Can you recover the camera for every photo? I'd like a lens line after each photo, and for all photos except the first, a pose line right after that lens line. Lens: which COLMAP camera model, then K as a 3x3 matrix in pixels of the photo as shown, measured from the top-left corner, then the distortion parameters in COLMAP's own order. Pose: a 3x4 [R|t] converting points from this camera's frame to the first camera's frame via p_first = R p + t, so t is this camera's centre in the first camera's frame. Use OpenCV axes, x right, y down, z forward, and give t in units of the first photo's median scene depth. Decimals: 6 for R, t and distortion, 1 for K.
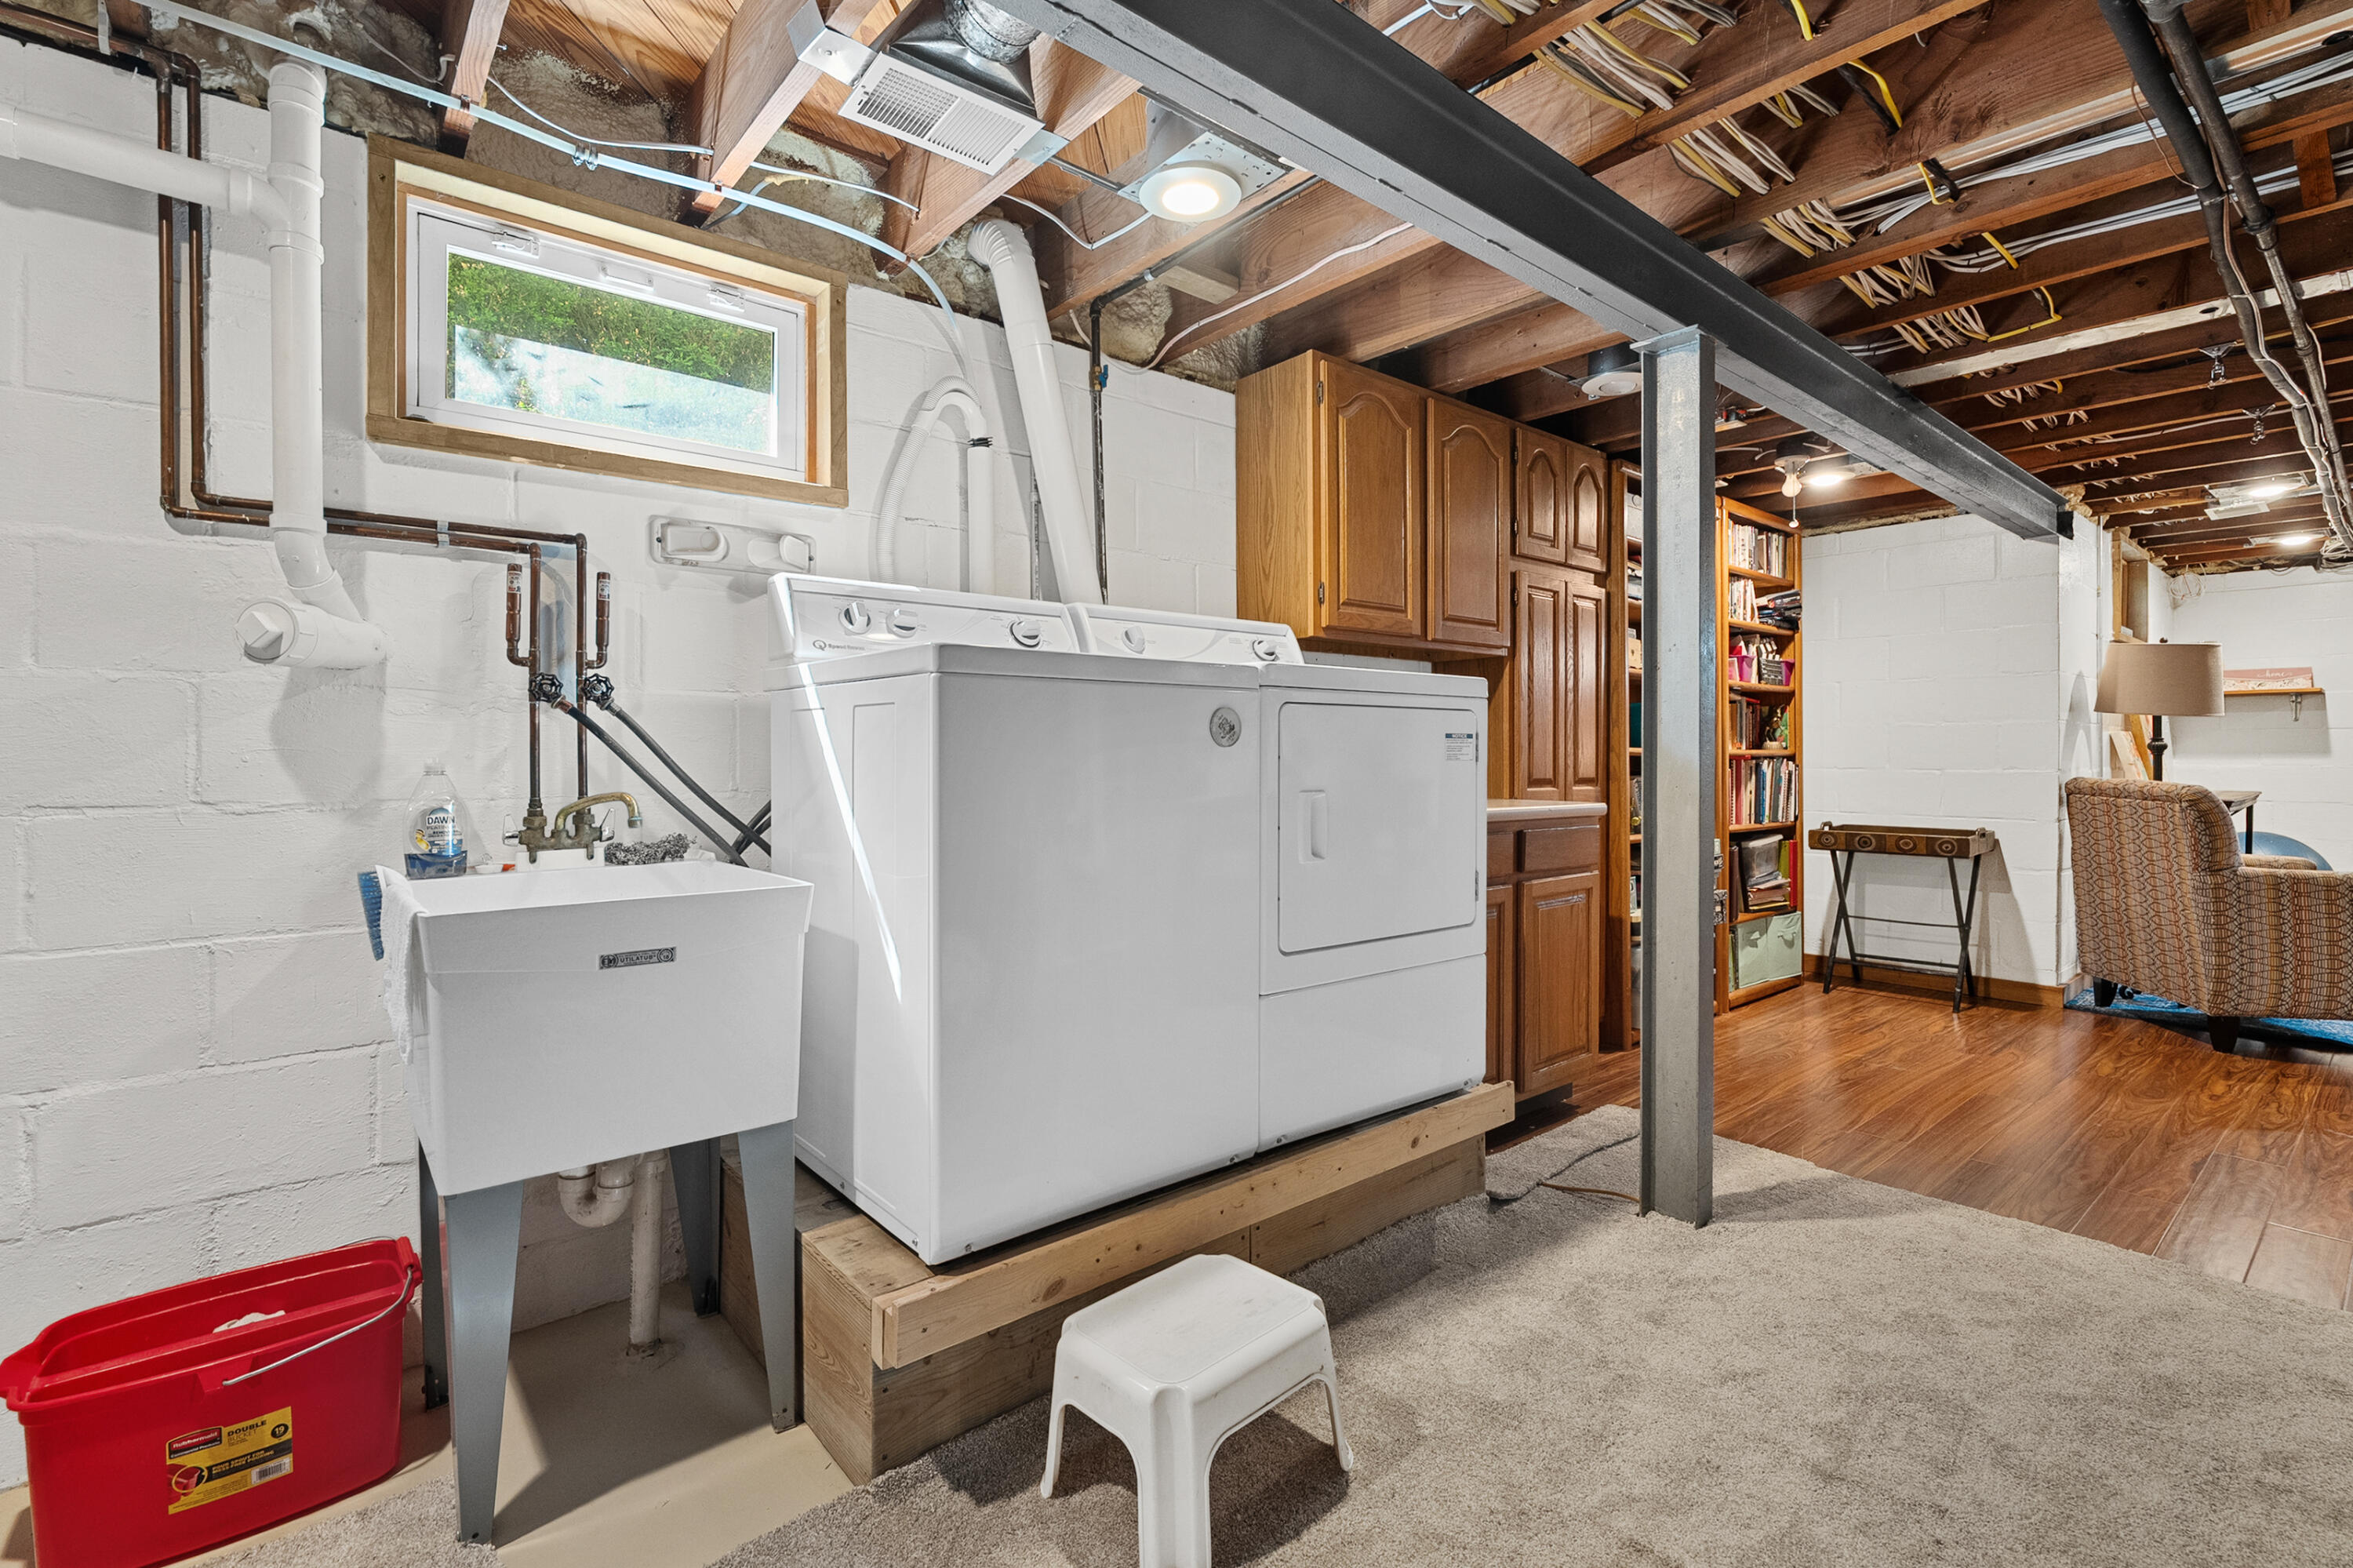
lens RADIAL K [[1068.0, 0, 1176.5], [0, 1068.0, 784.0], [0, 0, 1]] dist [-0.002448, -0.000572]
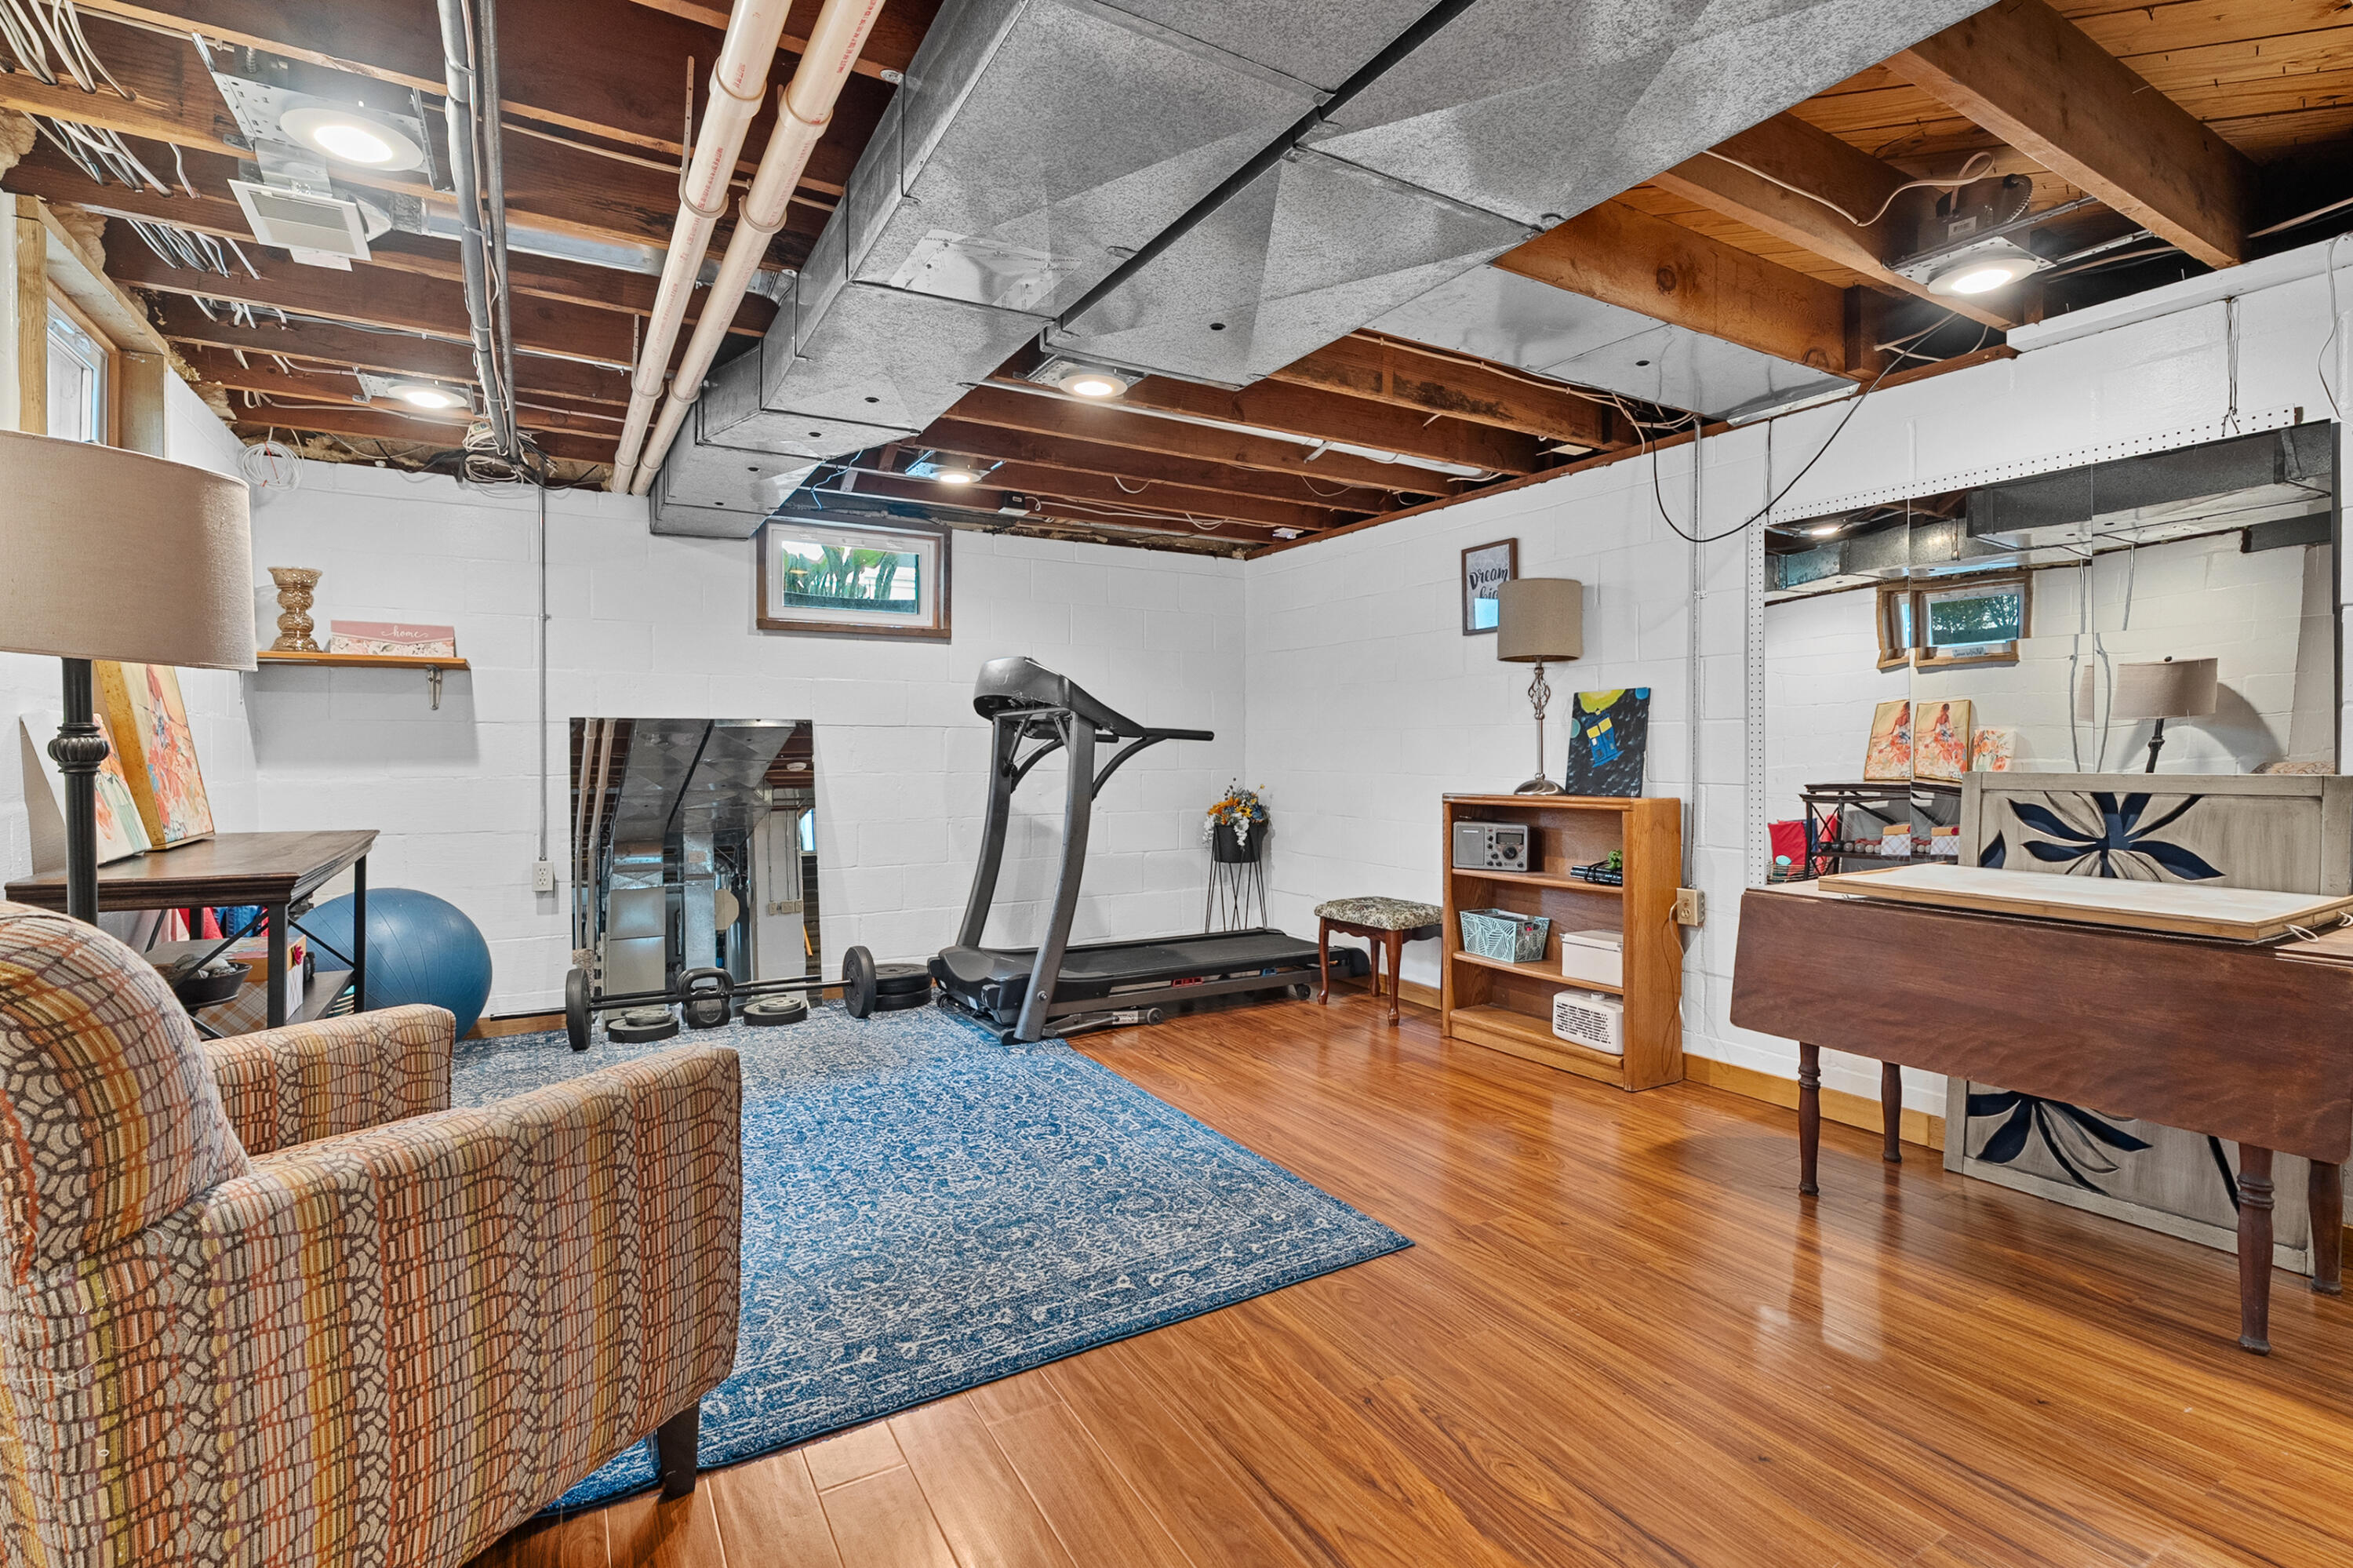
lens RADIAL K [[1068.0, 0, 1176.5], [0, 1068.0, 784.0], [0, 0, 1]] dist [-0.002448, -0.000572]
pose [[0.164313, -0.010757, 0.986350, 0.515122], [0.000821, 0.999942, 0.010769, -0.020996], [-0.986408, -0.000960, 0.164312, 0.475087]]
